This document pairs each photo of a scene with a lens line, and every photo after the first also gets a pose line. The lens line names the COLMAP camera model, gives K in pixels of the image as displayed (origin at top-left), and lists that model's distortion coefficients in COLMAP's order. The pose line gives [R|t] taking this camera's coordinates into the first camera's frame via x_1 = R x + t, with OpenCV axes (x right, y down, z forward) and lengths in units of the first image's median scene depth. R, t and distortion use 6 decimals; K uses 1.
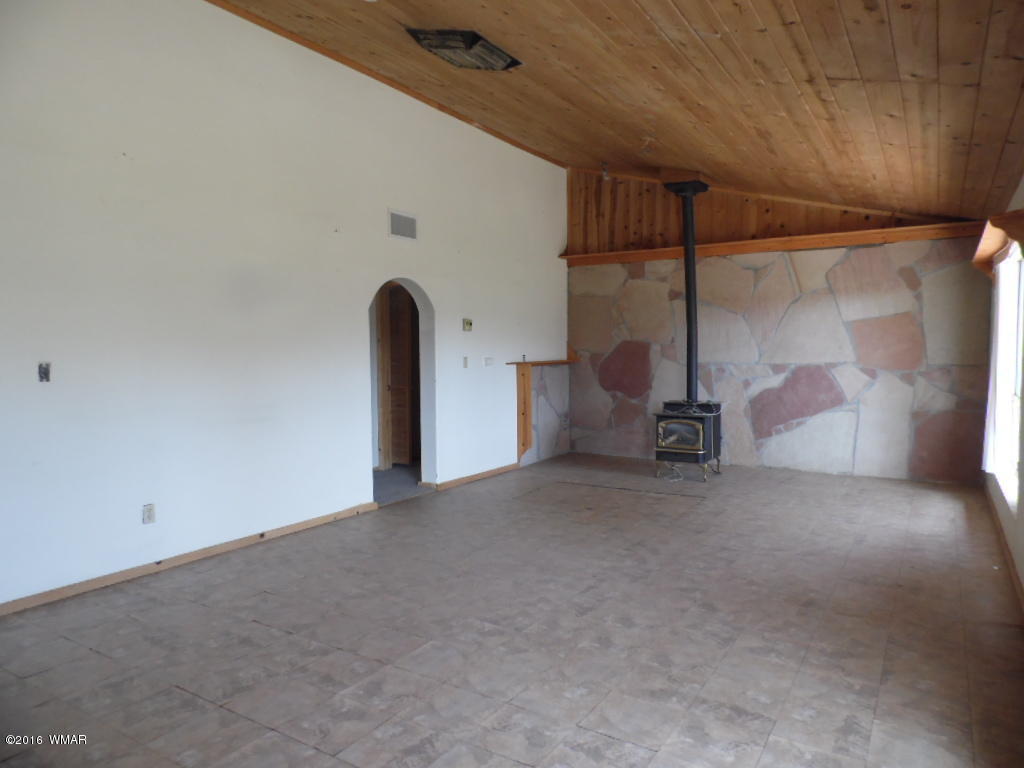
lens RADIAL K [[681.7, 0, 509.9], [0, 681.7, 385.2], [0, 0, 1]] dist [-0.001648, -0.005129]
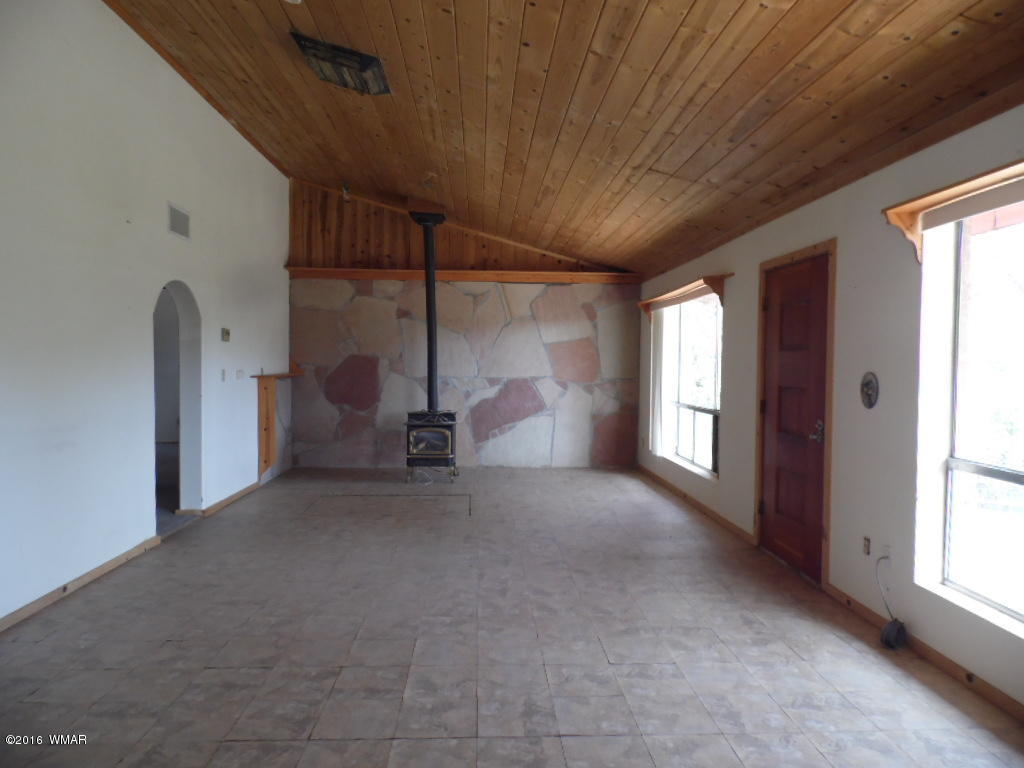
lens RADIAL K [[681.7, 0, 511.8], [0, 681.7, 386.4], [0, 0, 1]] dist [-0.001648, -0.005129]
pose [[0.819391, -0.005796, 0.573206, -0.284033], [0.016353, 0.999778, -0.013267, 0.000023], [-0.573002, 0.020245, 0.819304, 0.022344]]
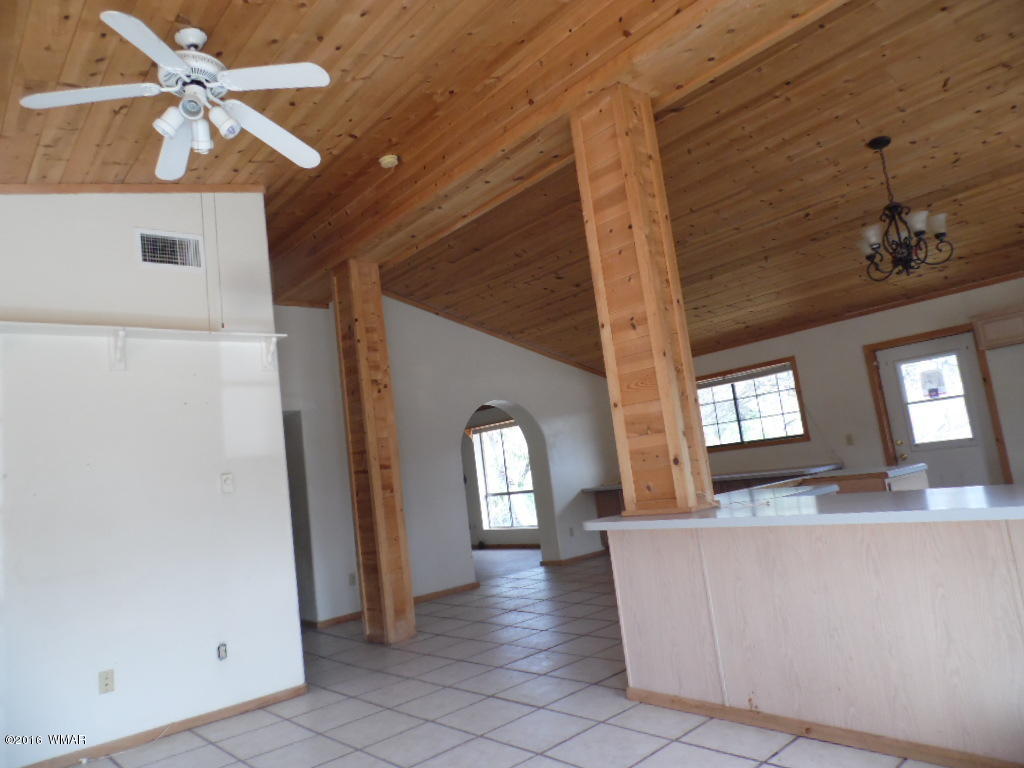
lens RADIAL K [[681.7, 0, 512.5], [0, 681.7, 382.9], [0, 0, 1]] dist [-0.001648, -0.005129]
pose [[0.286010, 0.097089, 0.953295, -1.492903], [0.174072, 0.973036, -0.151325, 0.049780], [-0.942283, 0.209222, 0.261397, -0.361421]]
